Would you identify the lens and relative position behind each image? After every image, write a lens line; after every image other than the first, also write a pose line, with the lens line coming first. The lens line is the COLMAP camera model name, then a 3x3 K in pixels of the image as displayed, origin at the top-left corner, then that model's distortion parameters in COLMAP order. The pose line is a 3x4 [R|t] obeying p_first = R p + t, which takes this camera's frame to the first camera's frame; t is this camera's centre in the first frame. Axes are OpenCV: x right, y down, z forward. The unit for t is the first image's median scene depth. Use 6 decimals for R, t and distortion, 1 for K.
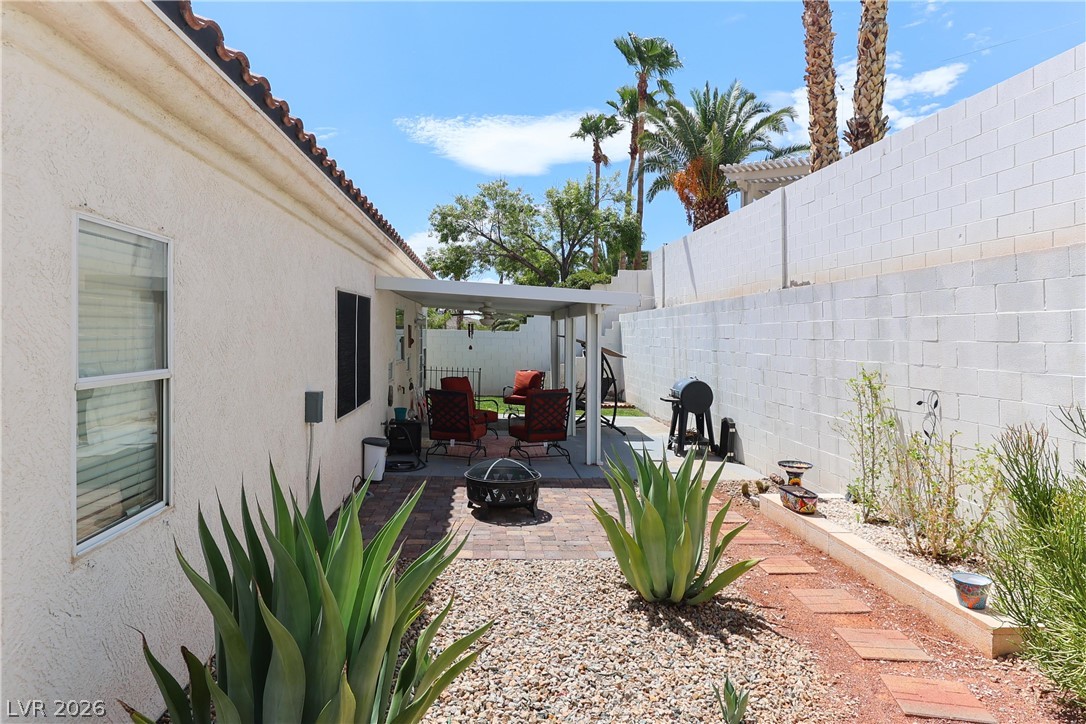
lens RADIAL K [[682.4, 0, 525.9], [0, 682.4, 327.4], [0, 0, 1]] dist [-0.014767, 0.009357]
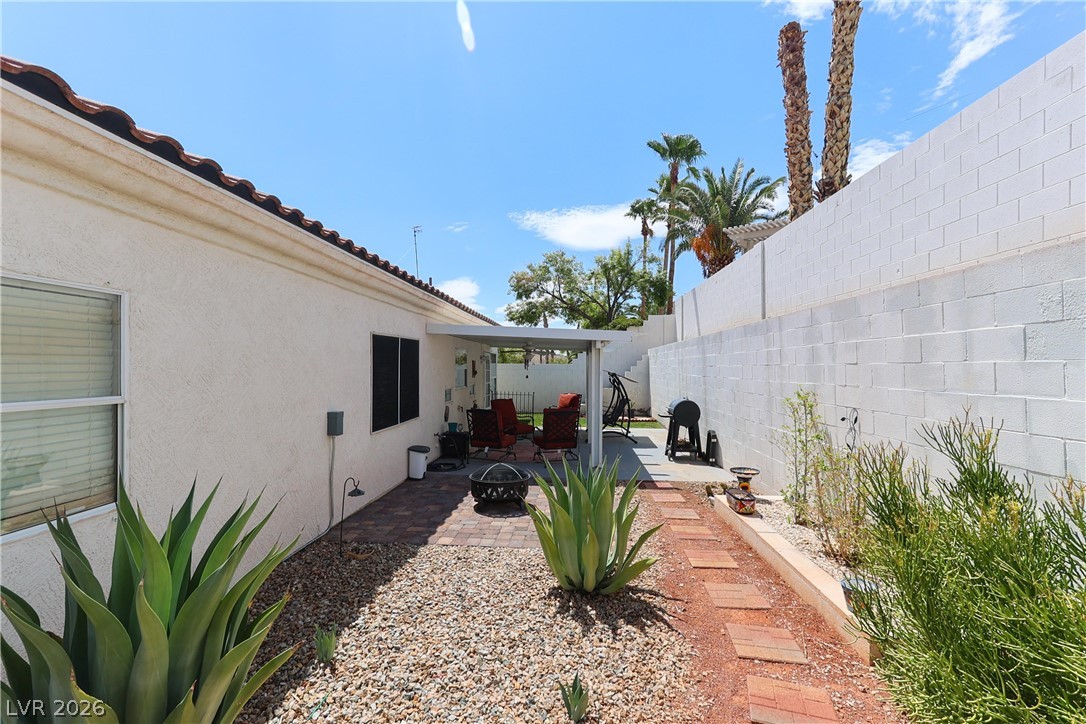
lens RADIAL K [[494.1, 0, 540.1], [0, 494.1, 367.6], [0, 0, 1]] dist [-0.000909, 0.001359]
pose [[0.989163, -0.017923, -0.145724, 0.139868], [0.019456, 0.999769, 0.009100, 0.006019], [0.145527, -0.011836, 0.989283, 0.082373]]
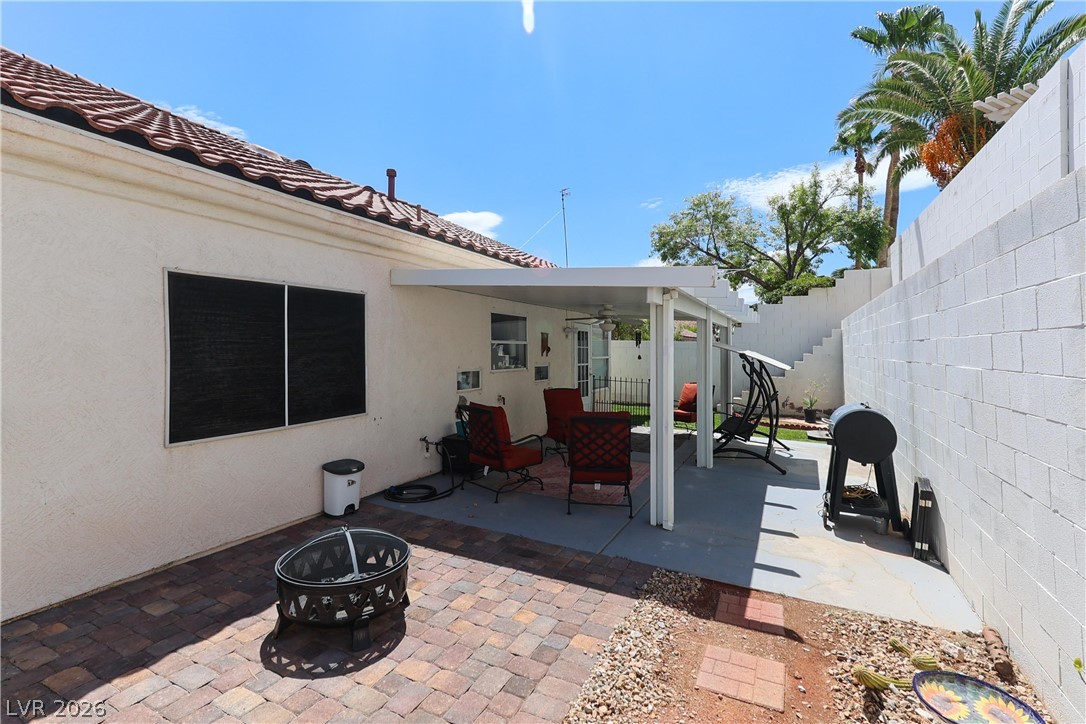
lens RADIAL K [[494.1, 0, 552.6], [0, 494.1, 340.1], [0, 0, 1]] dist [-0.000909, 0.001359]
pose [[0.863735, -0.013309, -0.503770, 0.274860], [0.007513, 0.999880, -0.013536, 0.023128], [0.503890, 0.007907, 0.863732, 0.557735]]
